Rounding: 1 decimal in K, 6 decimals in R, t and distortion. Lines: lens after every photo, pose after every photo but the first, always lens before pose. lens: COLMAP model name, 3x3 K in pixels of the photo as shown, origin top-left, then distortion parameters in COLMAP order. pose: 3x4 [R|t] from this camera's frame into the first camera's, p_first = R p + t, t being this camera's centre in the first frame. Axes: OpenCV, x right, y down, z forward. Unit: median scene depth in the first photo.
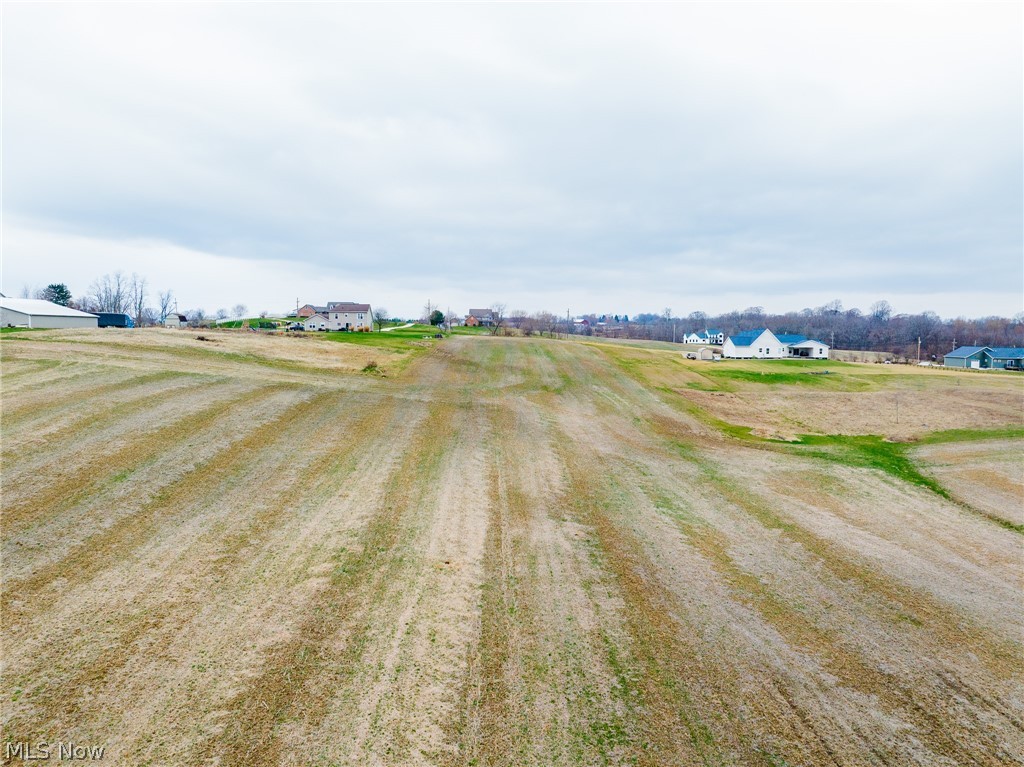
lens RADIAL K [[719.6, 0, 513.5], [0, 719.6, 394.0], [0, 0, 1]] dist [-0.049832, 0.013839]
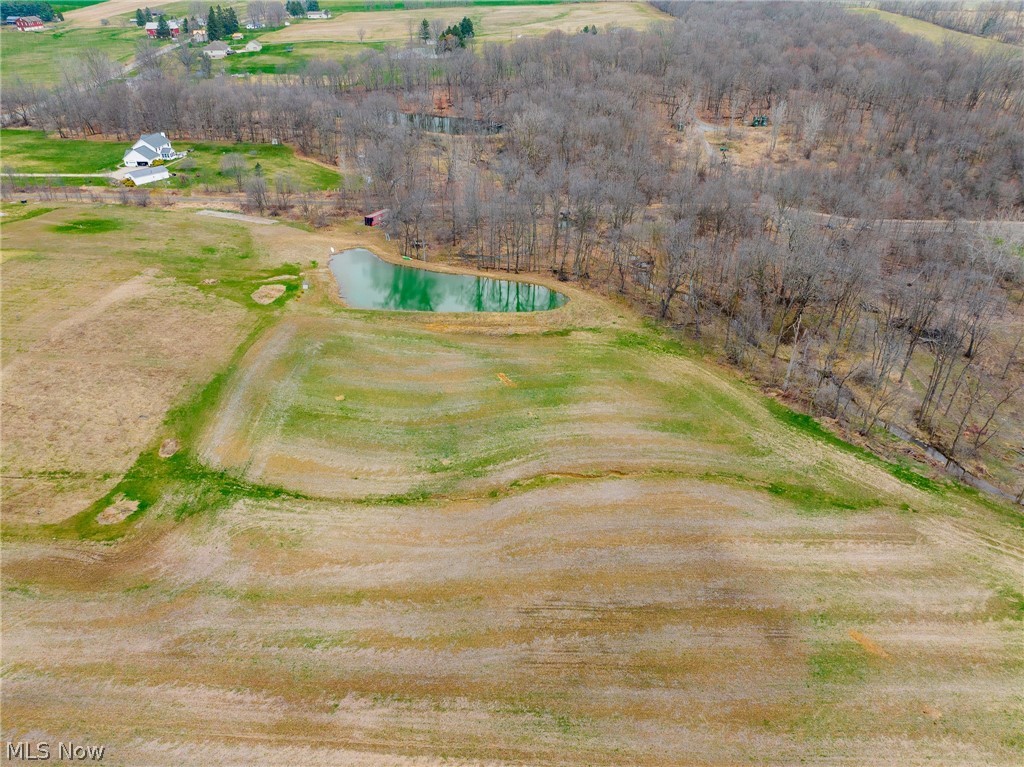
lens RADIAL K [[719.6, 0, 522.4], [0, 719.6, 381.5], [0, 0, 1]] dist [-0.049832, 0.013839]
pose [[0.029282, -0.520852, 0.853144, -0.212270], [0.076369, 0.852181, 0.517643, -0.291361], [-0.996650, 0.049996, 0.064730, 0.115035]]
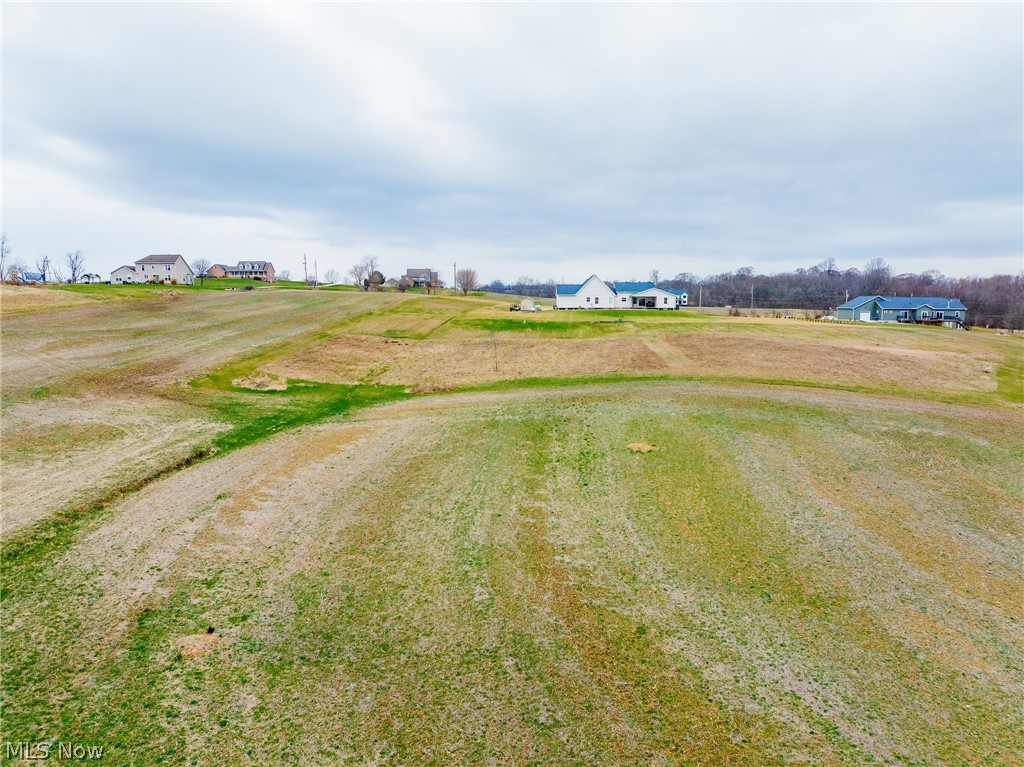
lens RADIAL K [[719.6, 0, 517.2], [0, 719.6, 376.7], [0, 0, 1]] dist [-0.049832, 0.013839]
pose [[0.997950, 0.000733, -0.063991, 0.299017], [0.000402, 0.999843, 0.017715, 0.016075], [0.063994, -0.017704, 0.997793, 0.116738]]
